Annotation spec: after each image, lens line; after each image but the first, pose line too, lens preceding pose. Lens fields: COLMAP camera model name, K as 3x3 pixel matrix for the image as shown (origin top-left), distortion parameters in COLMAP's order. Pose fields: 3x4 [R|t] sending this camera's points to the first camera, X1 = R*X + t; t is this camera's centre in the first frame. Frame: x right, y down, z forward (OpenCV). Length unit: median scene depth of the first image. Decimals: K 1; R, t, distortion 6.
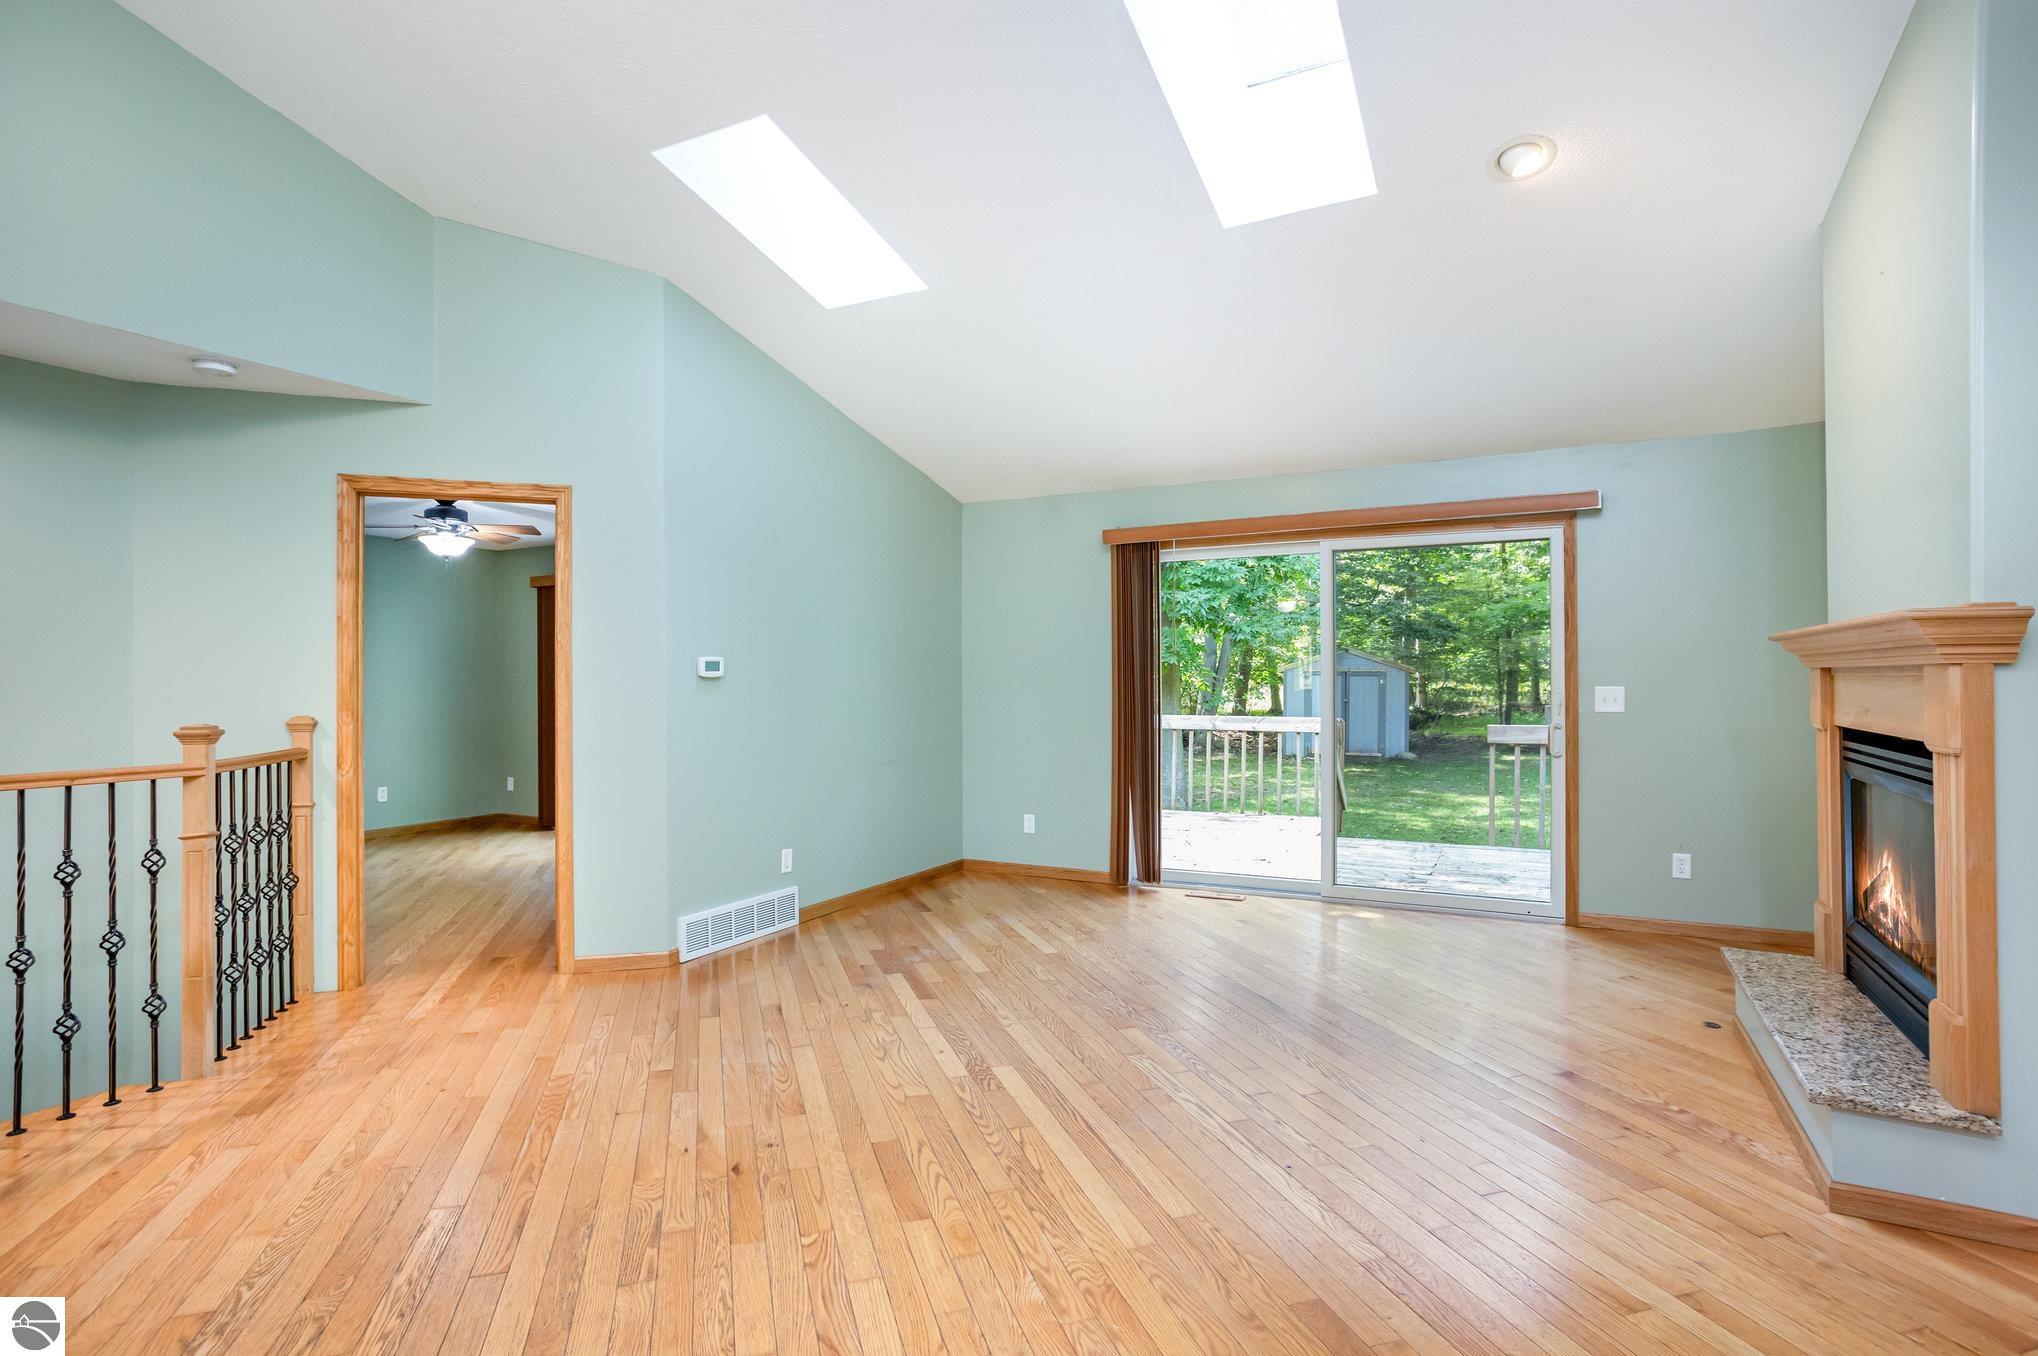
lens RADIAL K [[1003.0, 0, 1010.5], [0, 1003.0, 671.6], [0, 0, 1]] dist [-0.050342, 0.026830]
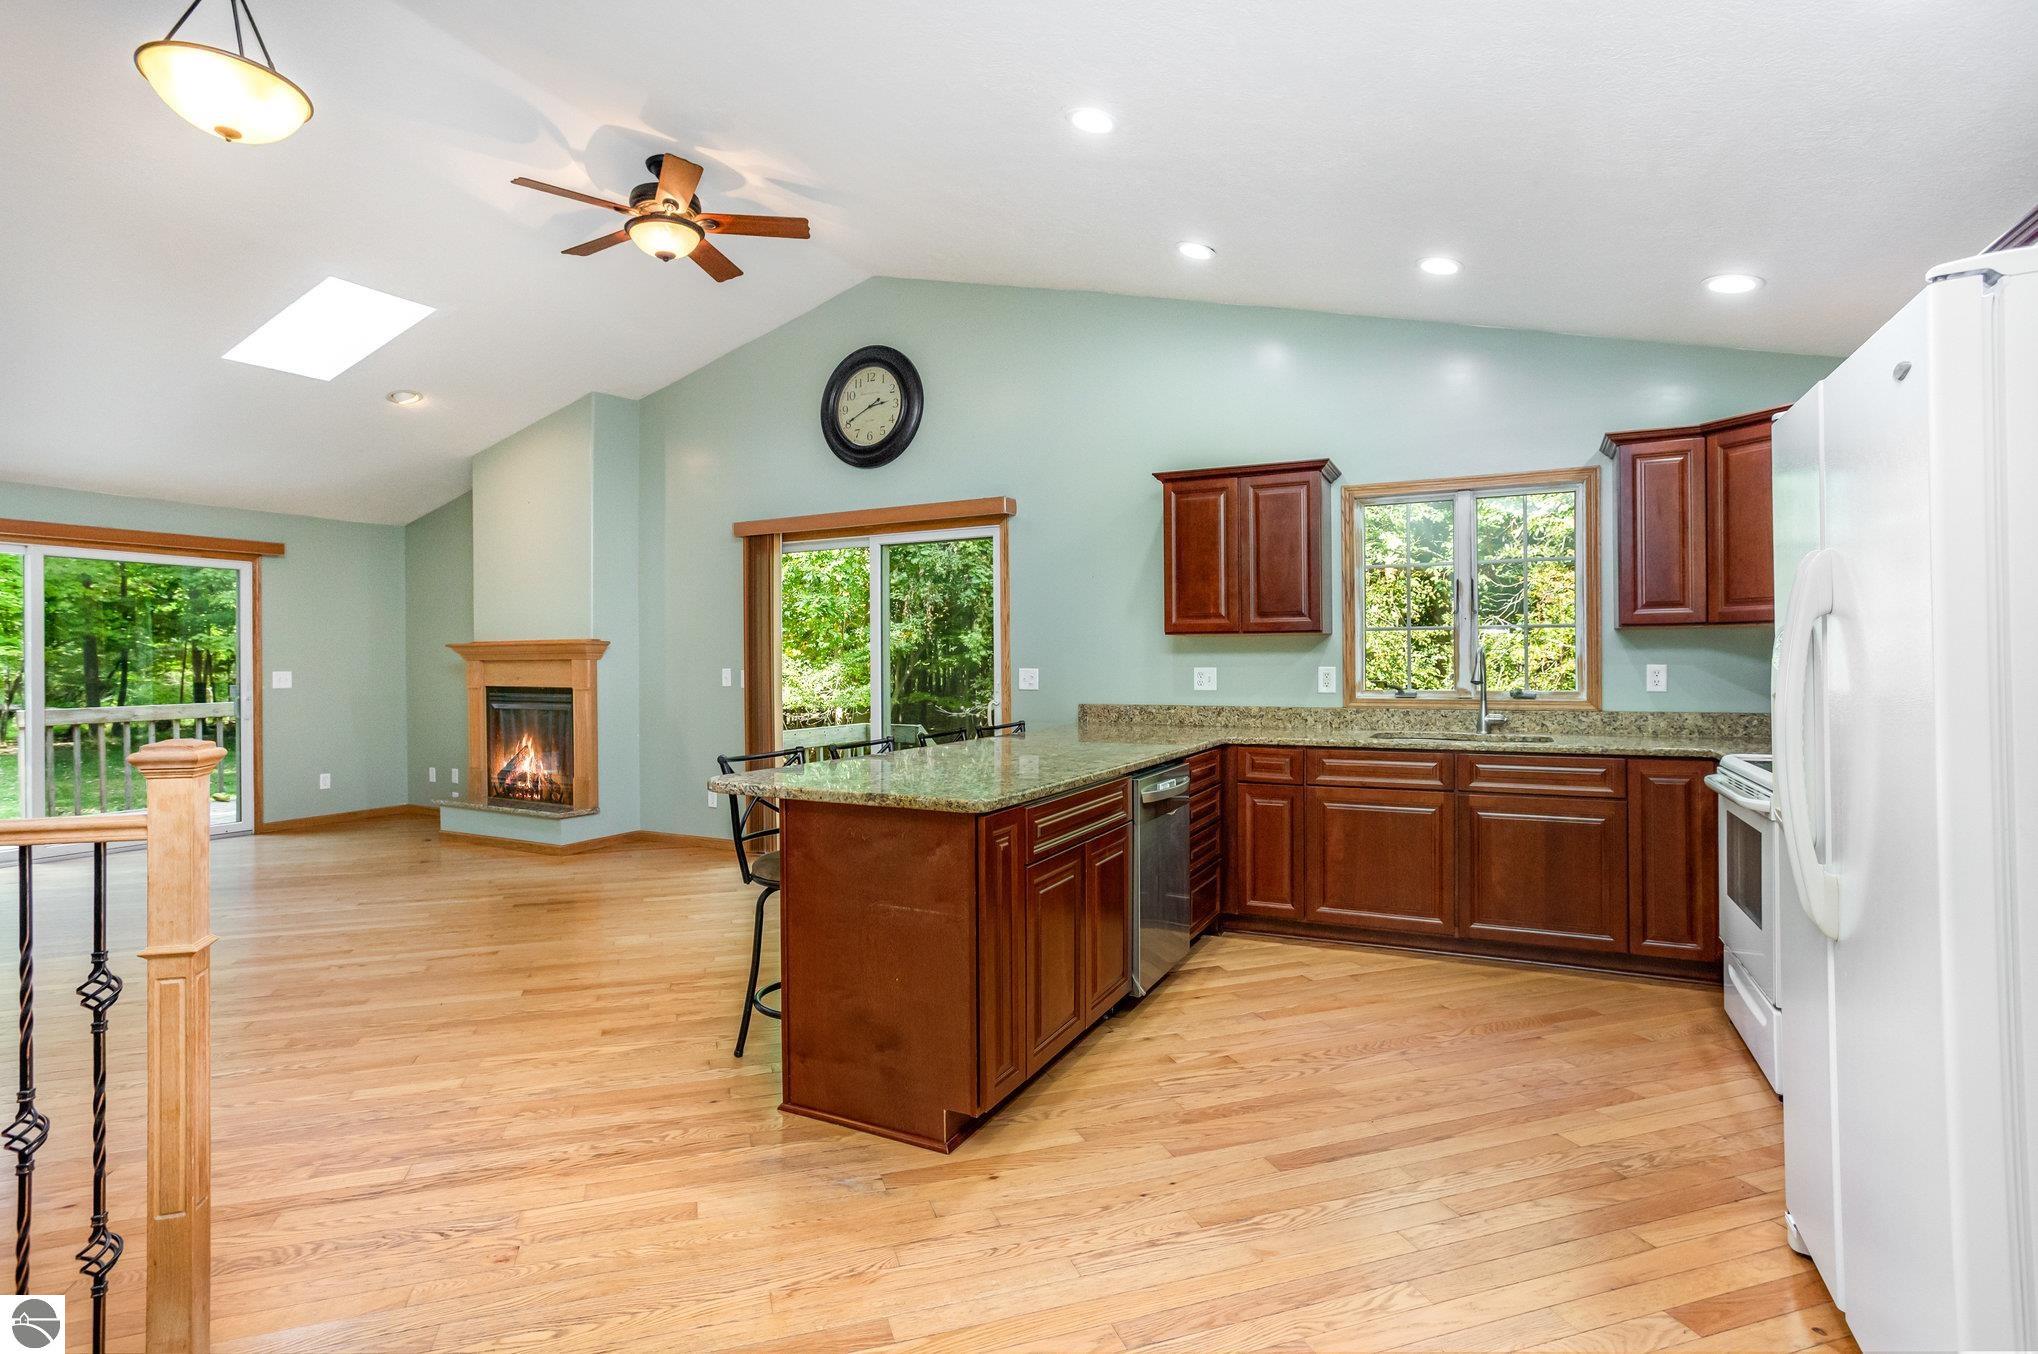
lens RADIAL K [[997.9, 0, 994.0], [0, 997.9, 657.6], [0, 0, 1]] dist [-0.047867, 0.031280]
pose [[-0.000776, 0.008734, 0.999962, -1.172026], [-0.000328, 0.999962, -0.008735, 0.007733], [-1.000000, -0.000335, -0.000773, -0.129873]]
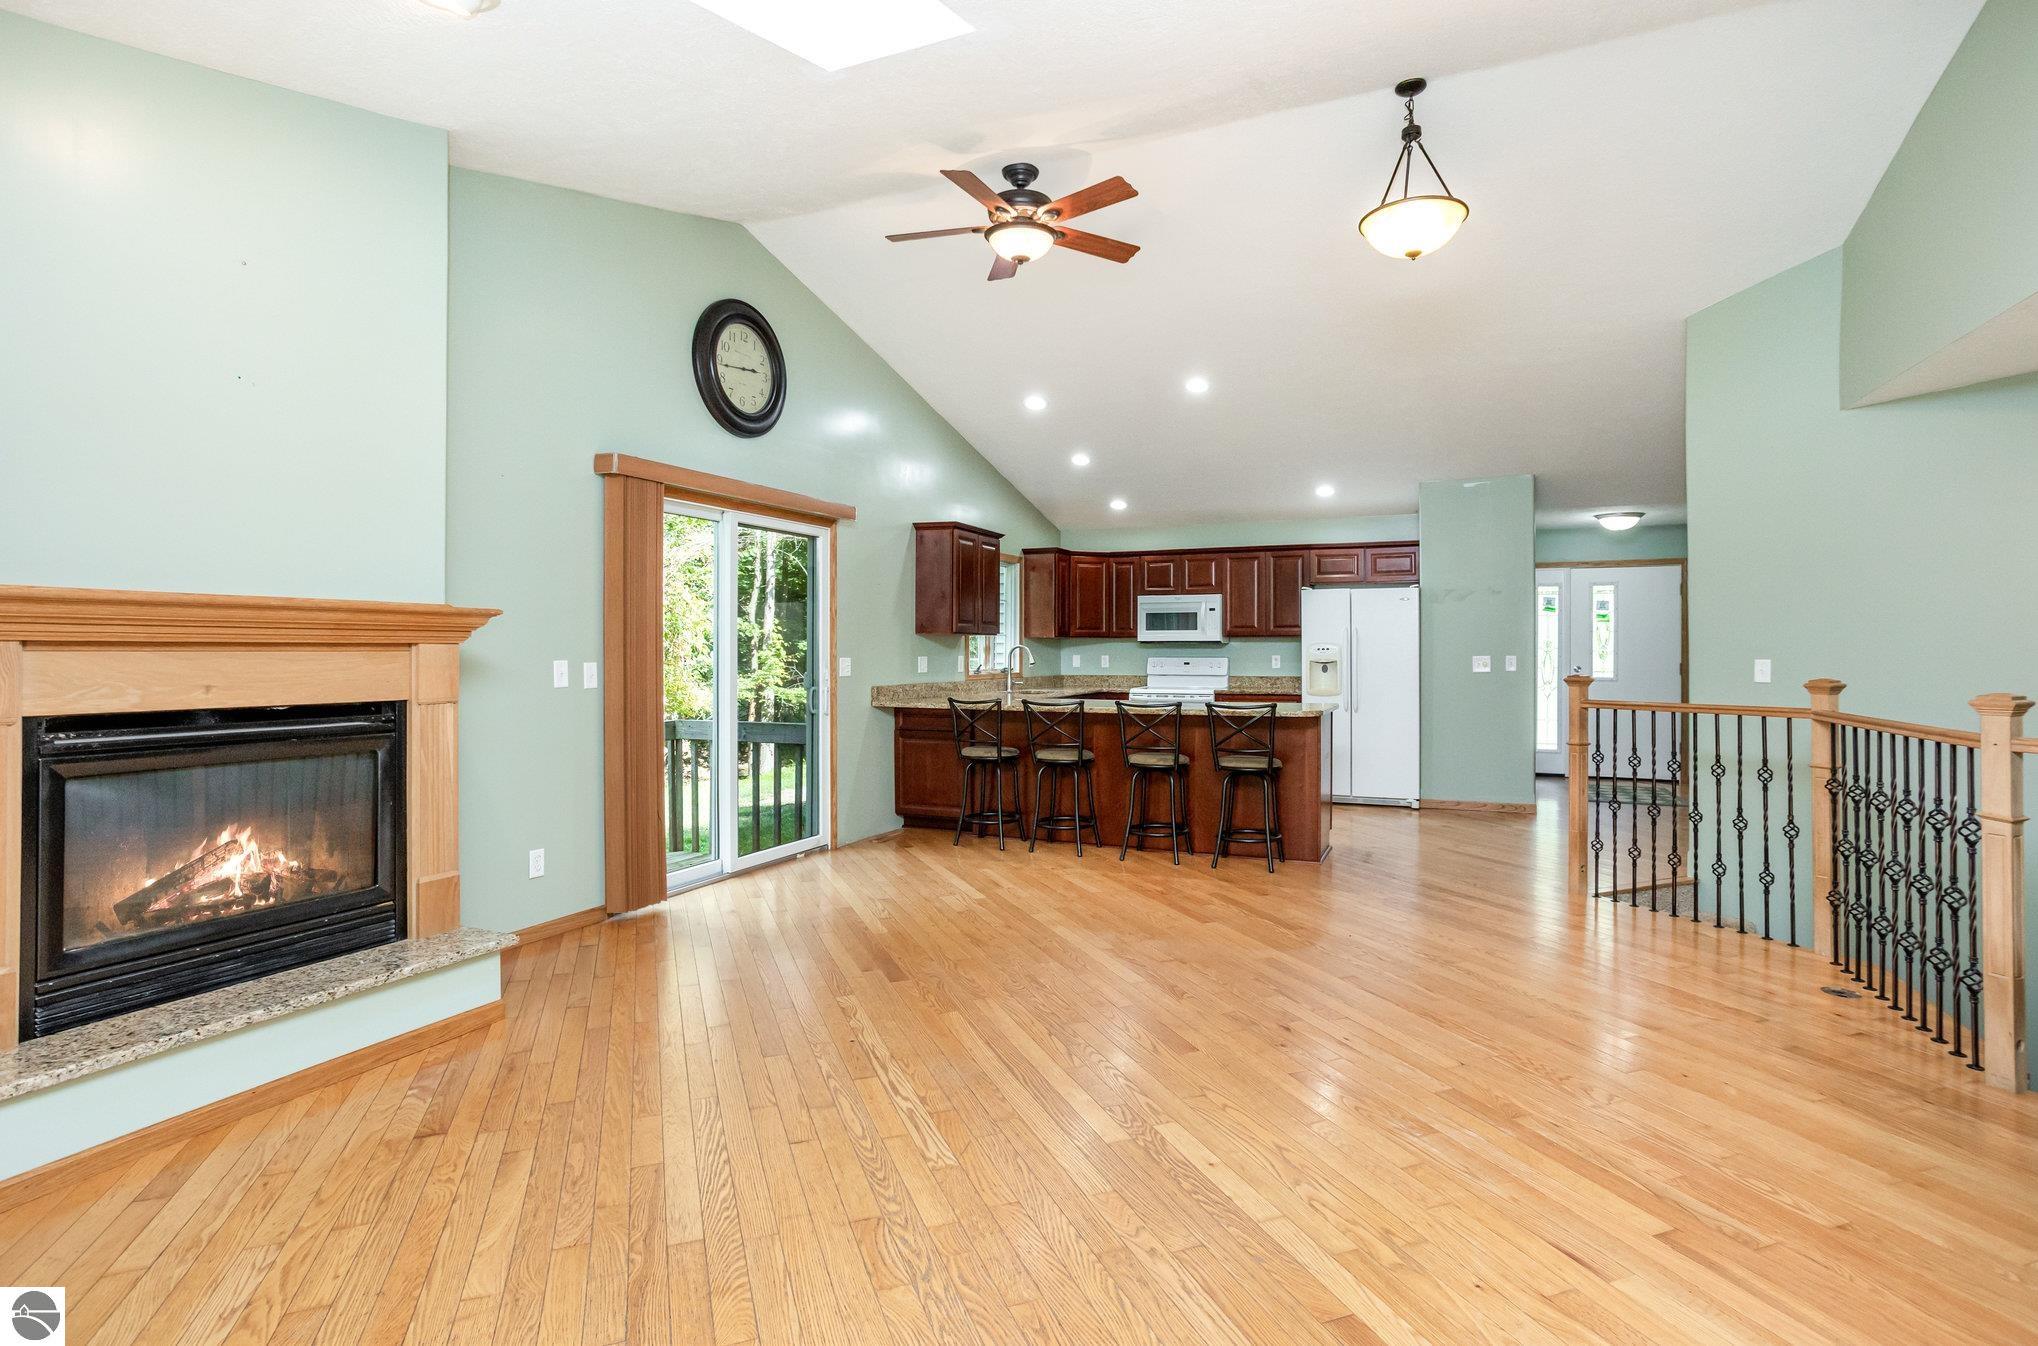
lens RADIAL K [[1004.5, 0, 999.3], [0, 1004.5, 653.7], [0, 0, 1]] dist [-0.064679, 0.049072]
pose [[-0.998617, 0.007235, -0.052067, 0.104201], [0.007423, 0.999967, -0.003432, 0.011524], [0.052040, -0.003814, -0.998638, 1.502508]]
